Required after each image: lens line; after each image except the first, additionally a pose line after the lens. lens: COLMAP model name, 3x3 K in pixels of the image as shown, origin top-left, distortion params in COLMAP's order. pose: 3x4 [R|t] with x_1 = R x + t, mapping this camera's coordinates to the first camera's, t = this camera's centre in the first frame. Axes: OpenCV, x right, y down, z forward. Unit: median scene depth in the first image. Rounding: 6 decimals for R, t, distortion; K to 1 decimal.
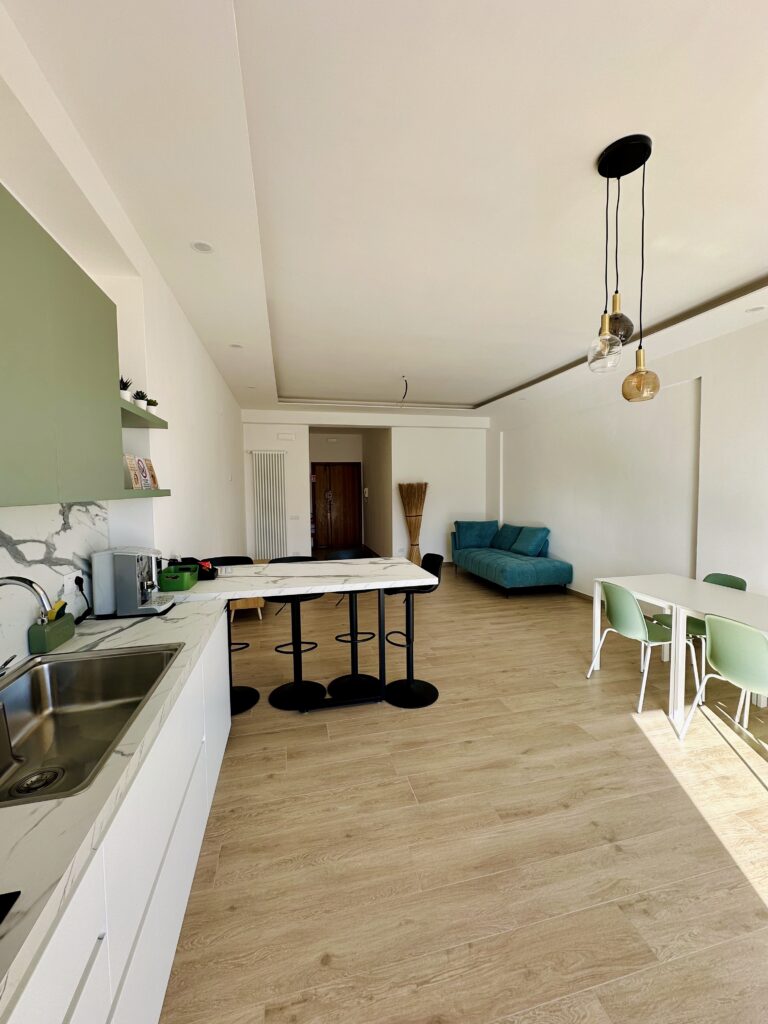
lens RADIAL K [[408.5, 0, 384.0], [0, 408.5, 512.0], [0, 0, 1]] dist [-0.000714, 0.000052]
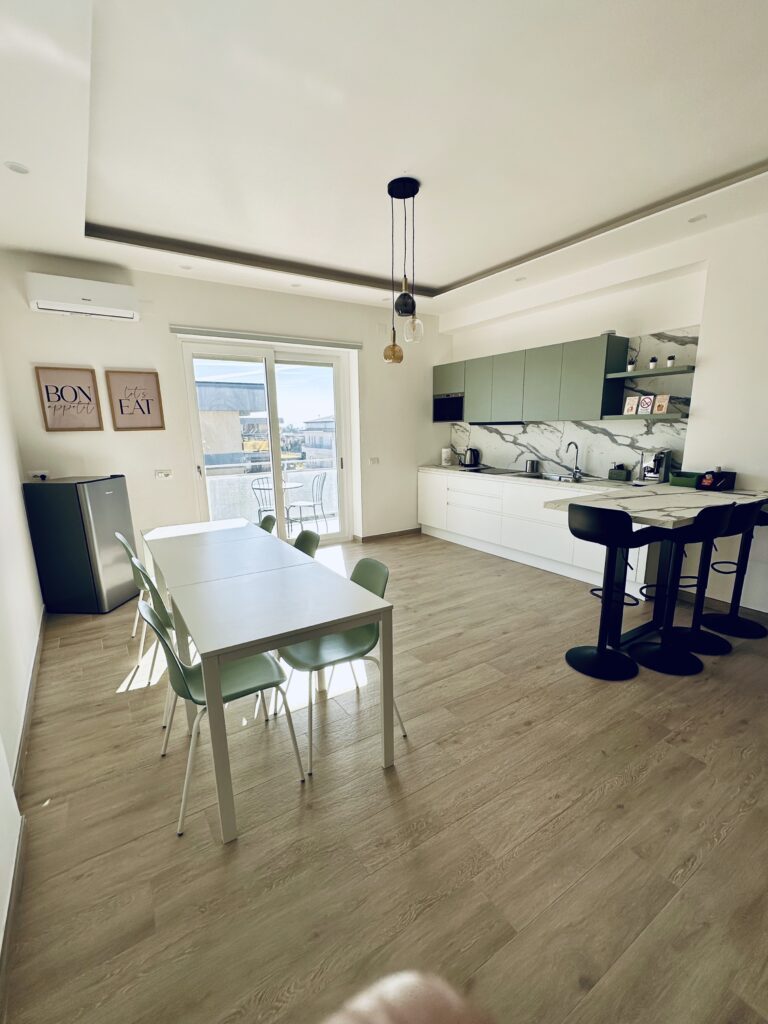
lens RADIAL K [[452.8, 0, 383.8], [0, 452.8, 538.0], [0, 0, 1]] dist [-0.016664, -0.000145]
pose [[-0.940470, 0.107365, -0.322474, 0.775723], [0.006237, 0.954087, 0.299465, -0.088331], [0.339820, 0.279627, -0.897959, 1.642674]]
